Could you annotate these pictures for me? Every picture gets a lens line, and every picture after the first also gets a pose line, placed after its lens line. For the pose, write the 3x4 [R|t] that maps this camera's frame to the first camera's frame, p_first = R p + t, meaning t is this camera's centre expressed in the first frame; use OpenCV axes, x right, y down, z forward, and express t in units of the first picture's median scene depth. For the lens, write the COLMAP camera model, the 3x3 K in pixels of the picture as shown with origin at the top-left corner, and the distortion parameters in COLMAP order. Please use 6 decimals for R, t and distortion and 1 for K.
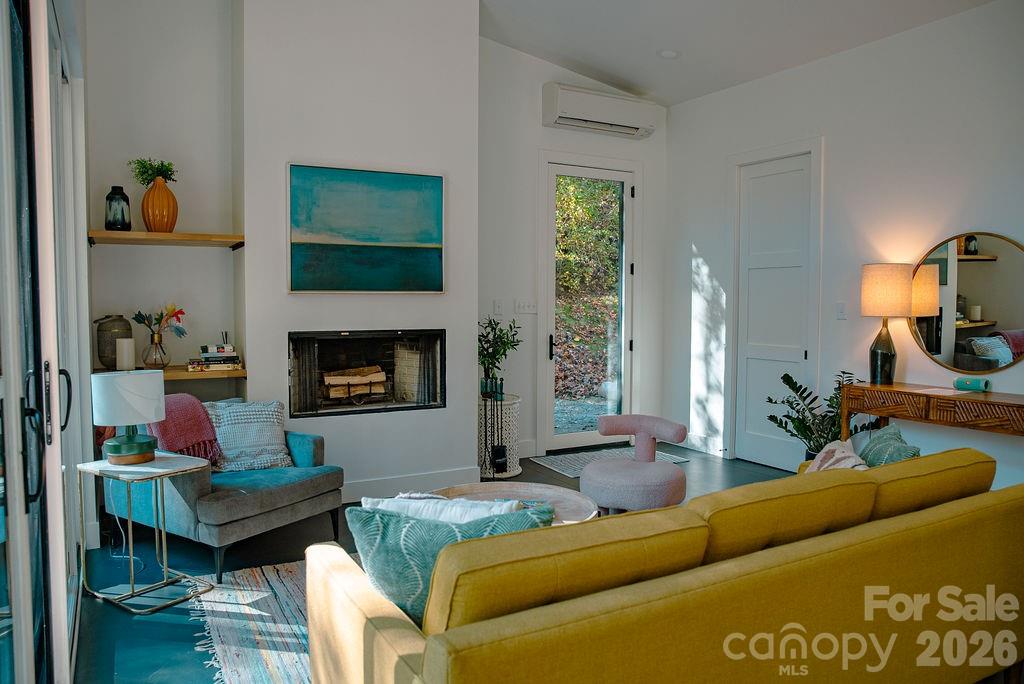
lens RADIAL K [[685.3, 0, 512.0], [0, 685.3, 342.0], [0, 0, 1]] dist [-0.103371, 0.096222]
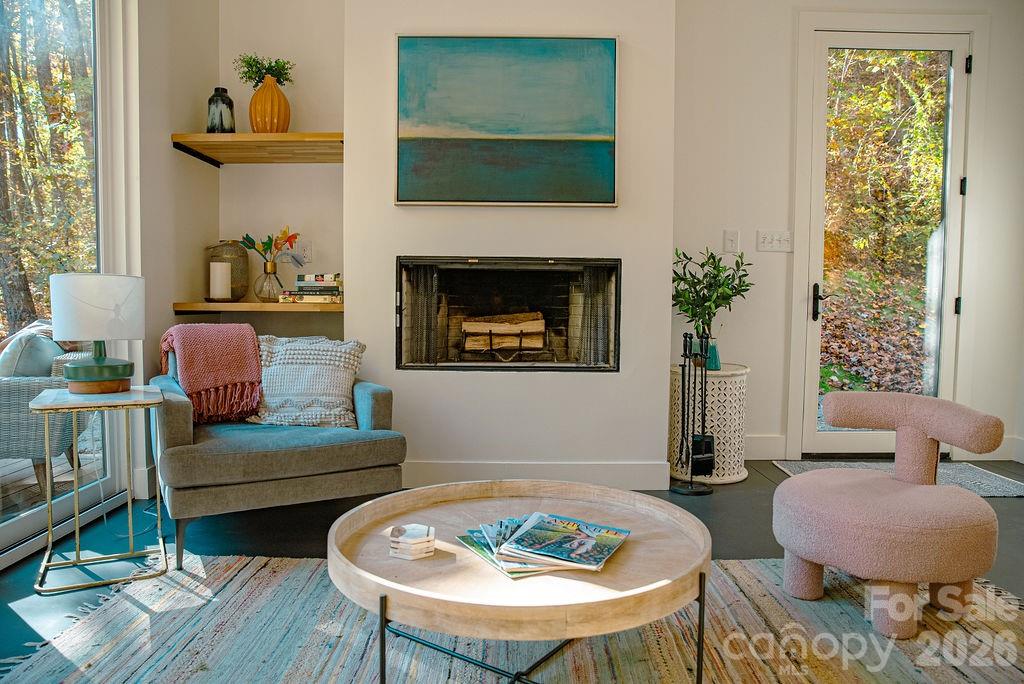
lens RADIAL K [[685.3, 0, 512.0], [0, 685.3, 342.0], [0, 0, 1]] dist [-0.103371, 0.096222]
pose [[0.882648, 0.036019, -0.468653, 0.144414], [-0.031677, 0.999351, 0.017148, 0.061809], [0.468967, -0.000290, 0.883216, 0.362465]]
